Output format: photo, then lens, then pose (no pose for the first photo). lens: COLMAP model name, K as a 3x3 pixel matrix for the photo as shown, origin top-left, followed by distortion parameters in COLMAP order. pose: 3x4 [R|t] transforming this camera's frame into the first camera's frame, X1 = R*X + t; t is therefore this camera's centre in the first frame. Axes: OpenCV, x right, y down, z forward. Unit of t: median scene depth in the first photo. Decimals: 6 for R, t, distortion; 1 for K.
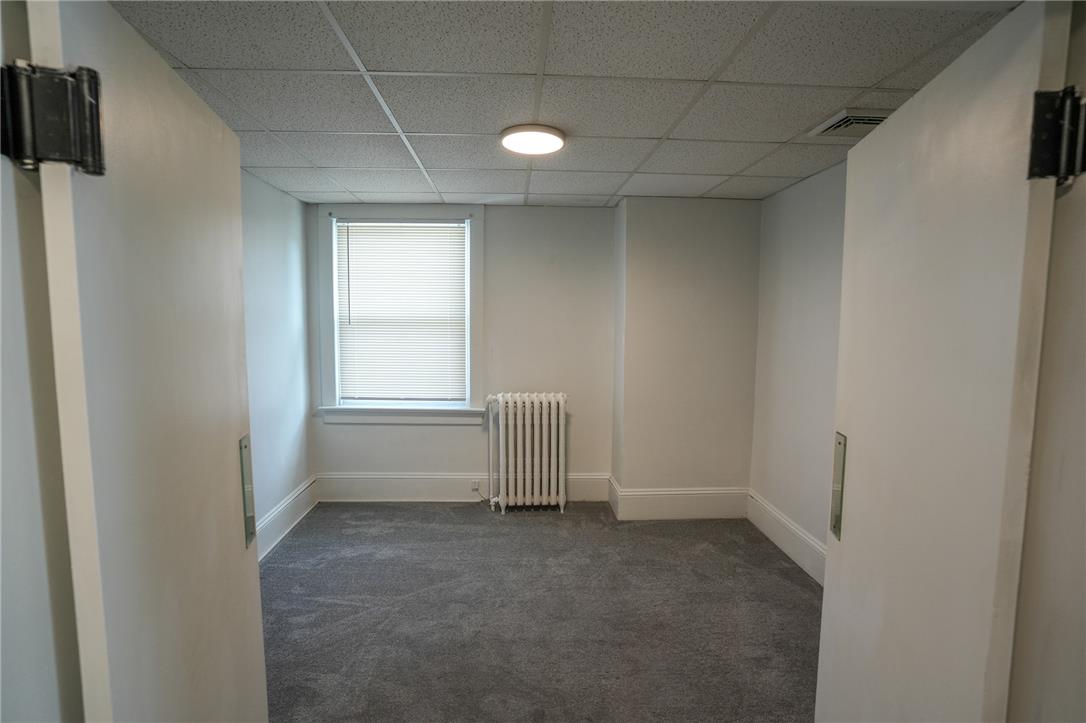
lens RADIAL K [[530.5, 0, 542.9], [0, 530.5, 363.2], [0, 0, 1]] dist [-0.084798, 0.042185]
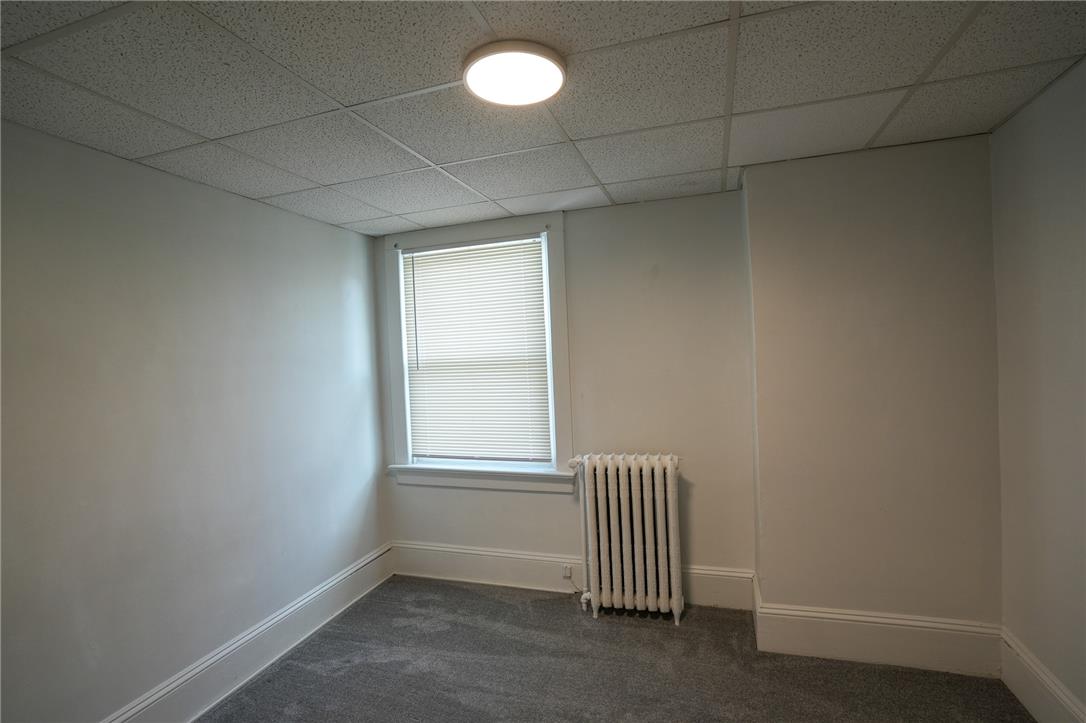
lens RADIAL K [[530.5, 0, 542.9], [0, 530.5, 363.2], [0, 0, 1]] dist [-0.084798, 0.042185]
pose [[0.930995, -0.042516, -0.362546, 0.136353], [0.019254, 0.997531, -0.067537, -0.022367], [0.364523, 0.055896, 0.929515, 0.271086]]
